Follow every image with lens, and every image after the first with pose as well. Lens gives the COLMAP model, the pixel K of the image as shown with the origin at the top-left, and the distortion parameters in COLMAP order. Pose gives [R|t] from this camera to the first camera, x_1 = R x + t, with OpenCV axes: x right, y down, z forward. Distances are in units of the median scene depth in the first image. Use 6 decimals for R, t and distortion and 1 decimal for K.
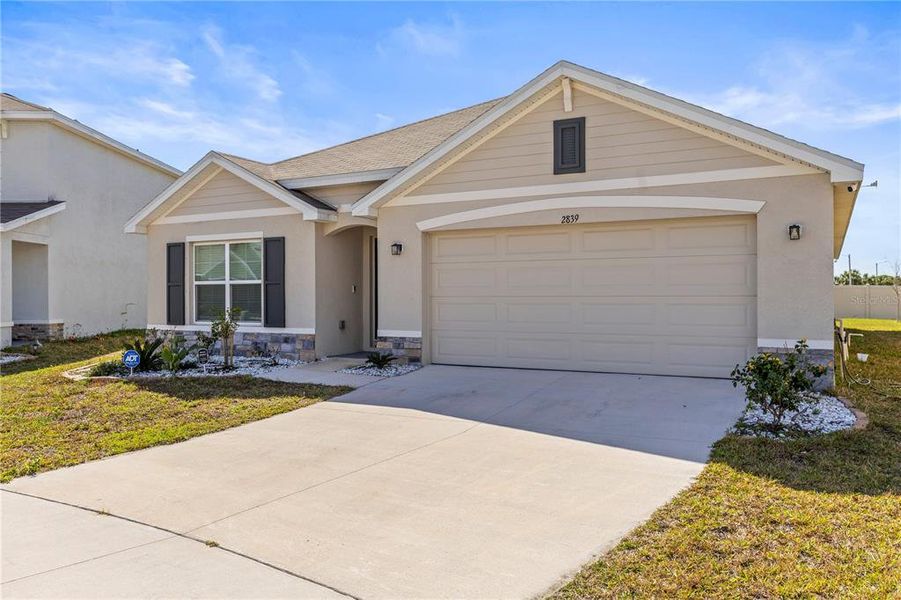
lens RADIAL K [[725.1, 0, 420.2], [0, 725.1, 298.9], [0, 0, 1]] dist [-0.004457, -0.002641]
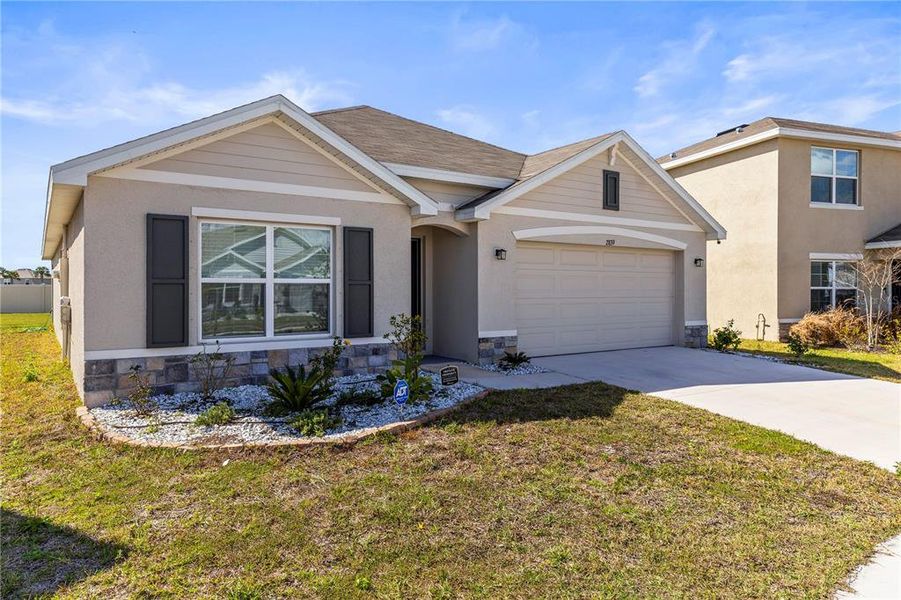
lens RADIAL K [[612.7, 0, 448.0], [0, 612.7, 287.6], [0, 0, 1]] dist [0.006605, 0.001968]
pose [[0.419392, 0.007630, 0.907773, -0.876624], [0.003479, 0.999944, -0.010012, -0.010810], [-0.907799, 0.007357, 0.419341, 0.692411]]
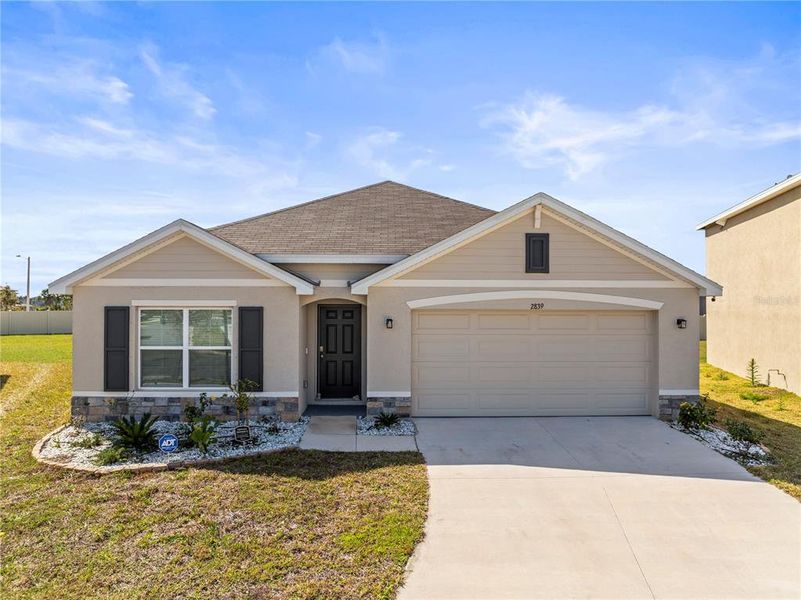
lens RADIAL K [[617.5, 0, 403.0], [0, 617.5, 286.6], [0, 0, 1]] dist [-0.052351, -0.002904]
pose [[0.846988, 0.011831, 0.531480, -0.549463], [-0.002154, 0.999820, -0.018824, -0.109589], [-0.531608, 0.014798, 0.846861, 0.131396]]
